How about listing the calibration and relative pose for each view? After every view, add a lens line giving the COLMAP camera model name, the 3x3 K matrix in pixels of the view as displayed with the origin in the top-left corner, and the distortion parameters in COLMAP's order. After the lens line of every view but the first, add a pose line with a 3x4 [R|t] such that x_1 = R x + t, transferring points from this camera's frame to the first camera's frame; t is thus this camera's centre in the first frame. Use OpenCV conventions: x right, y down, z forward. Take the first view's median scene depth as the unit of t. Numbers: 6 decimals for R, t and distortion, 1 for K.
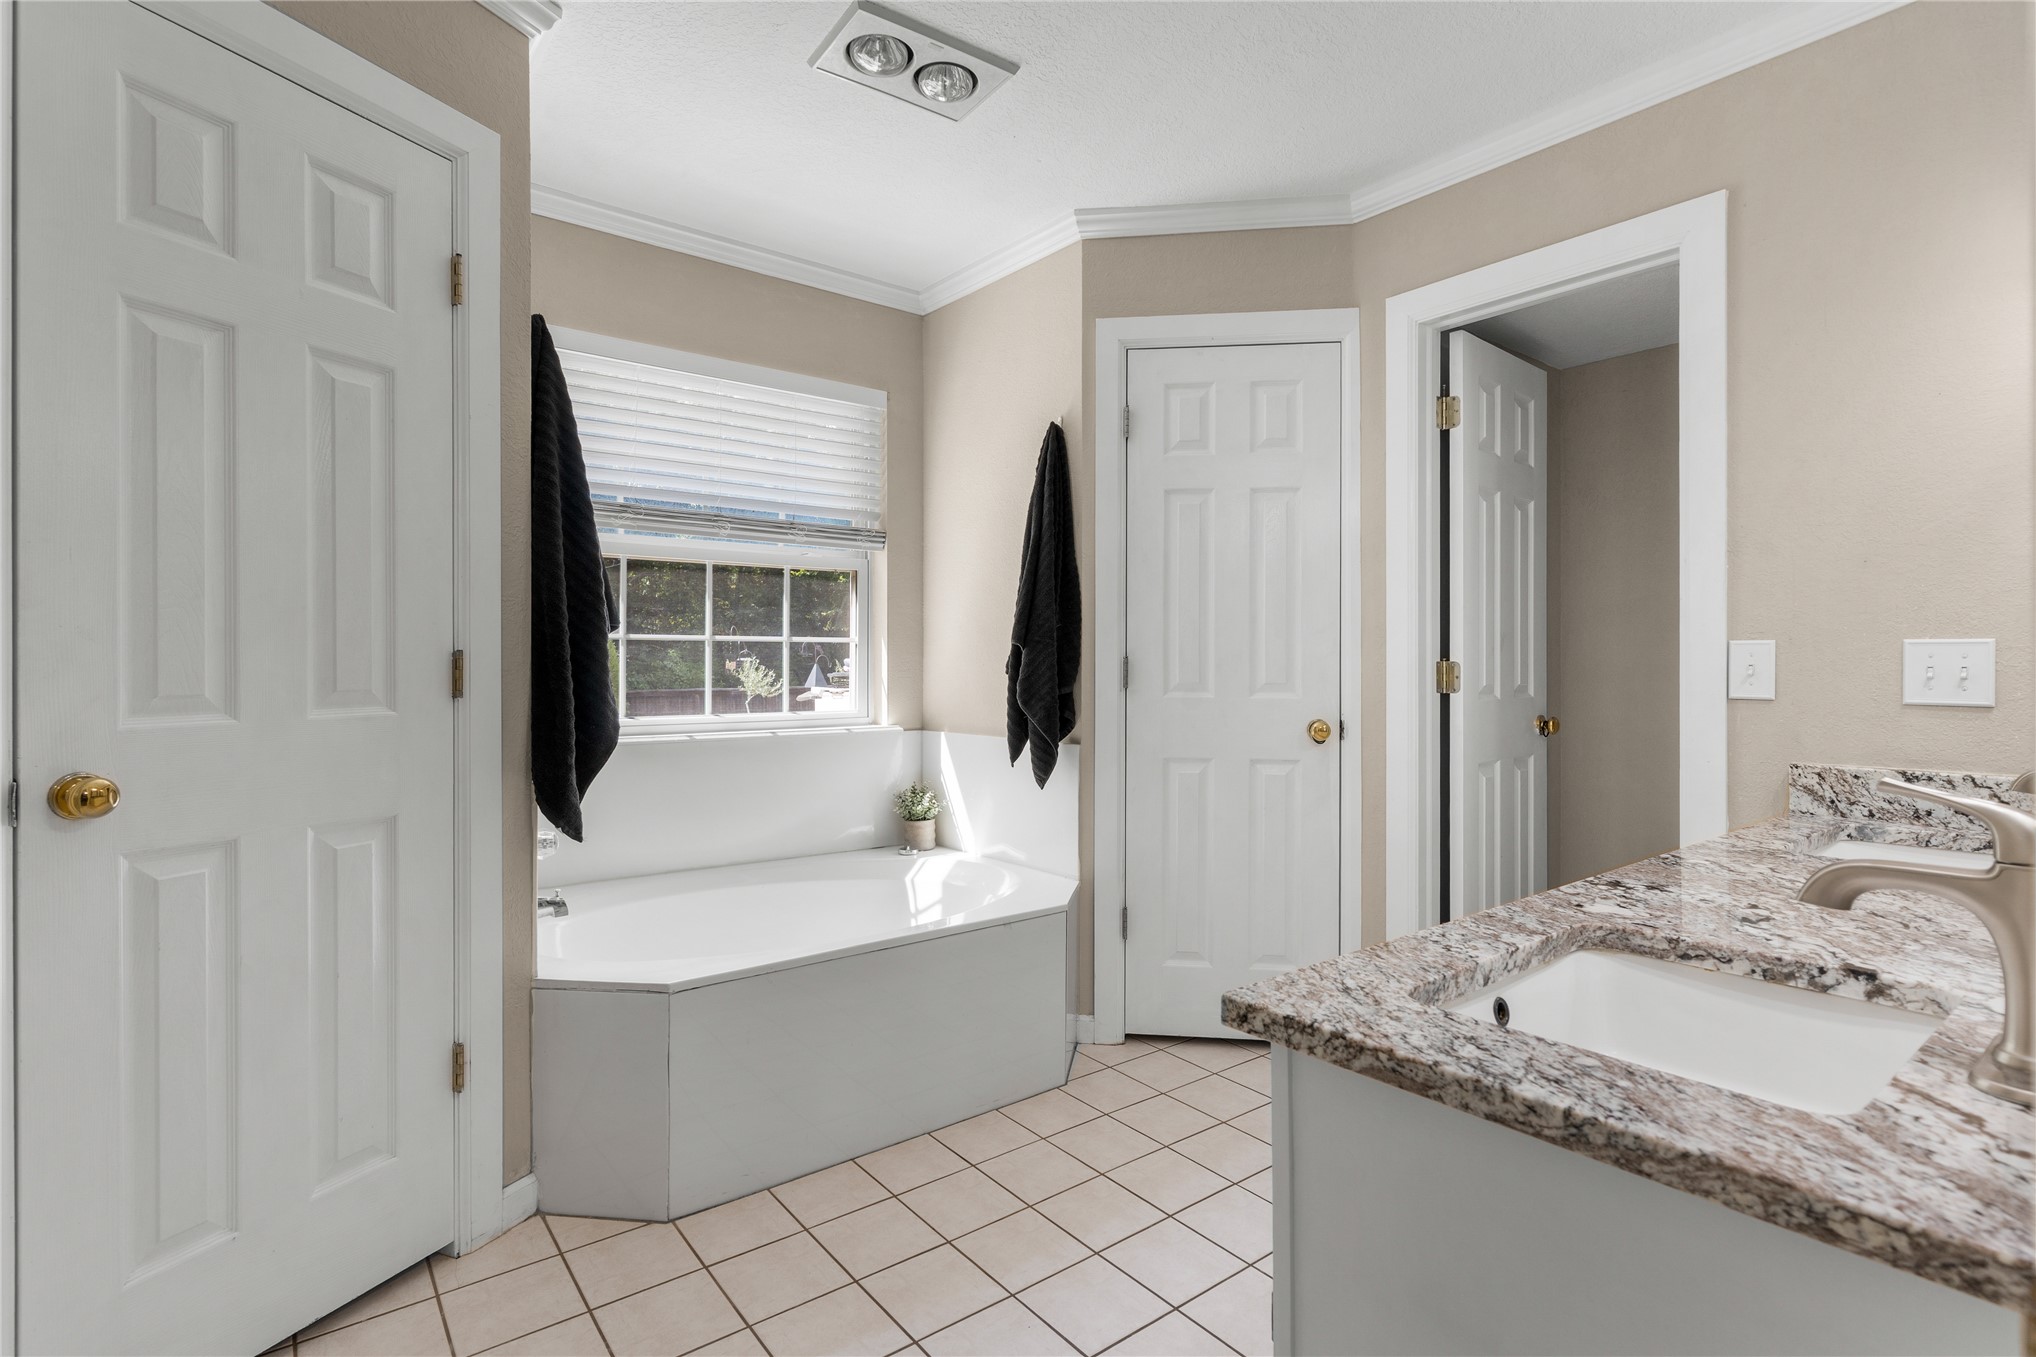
lens RADIAL K [[989.6, 0, 1014.9], [0, 989.6, 667.9], [0, 0, 1]] dist [0.001089, 0.000071]
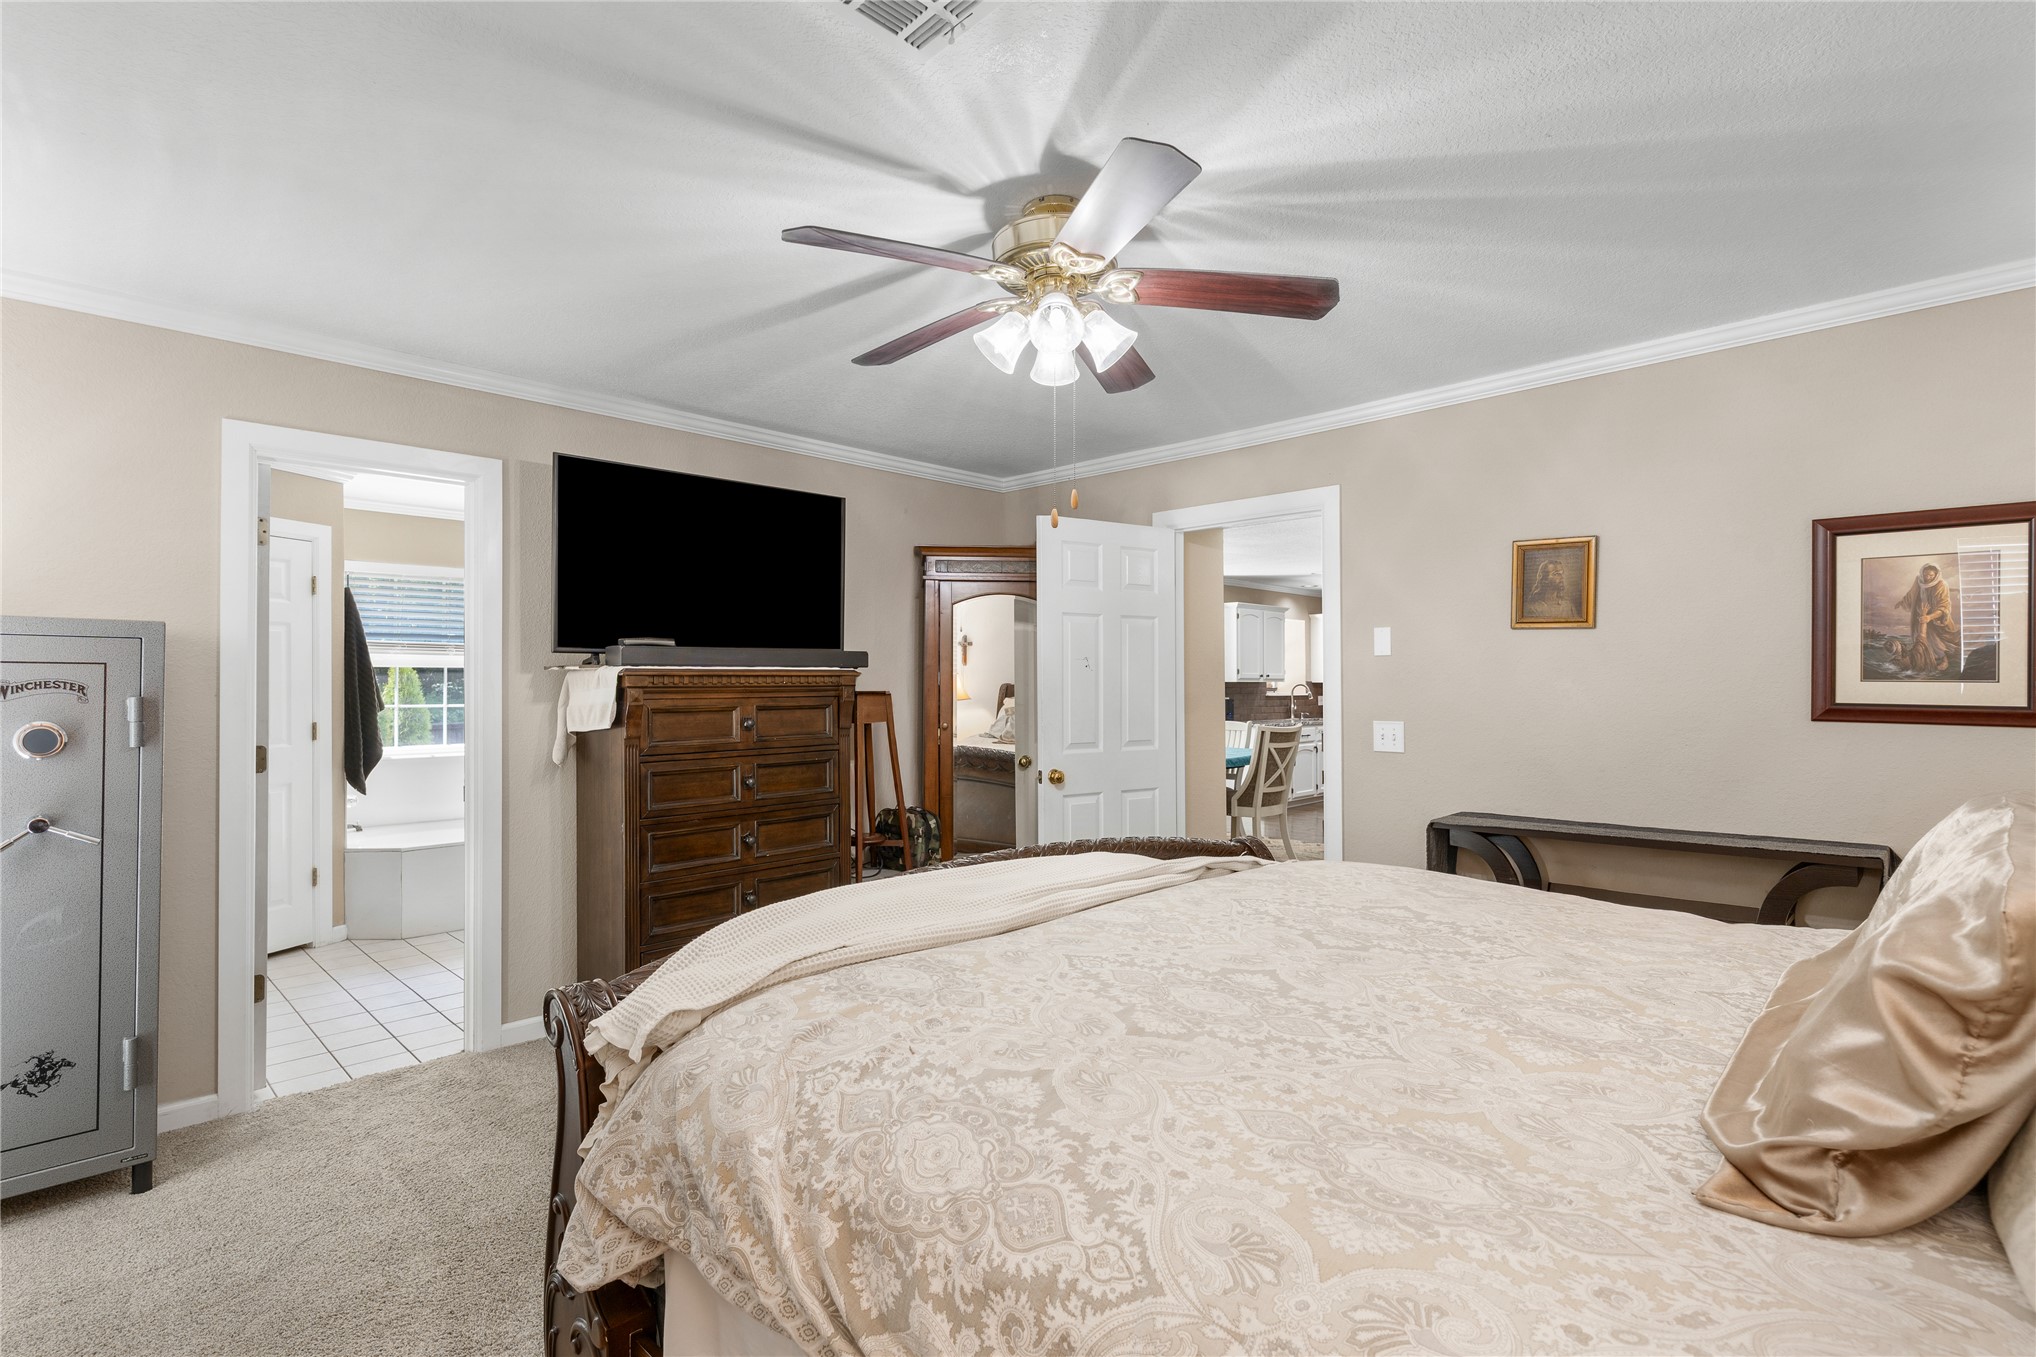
lens RADIAL K [[989.6, 0, 1023.3], [0, 989.6, 687.3], [0, 0, 1]] dist [0.001089, 0.000071]
pose [[0.989828, -0.005431, 0.142165, 0.895663], [0.006648, 0.999945, -0.008087, -0.073359], [-0.142114, 0.008950, 0.989810, -1.803598]]
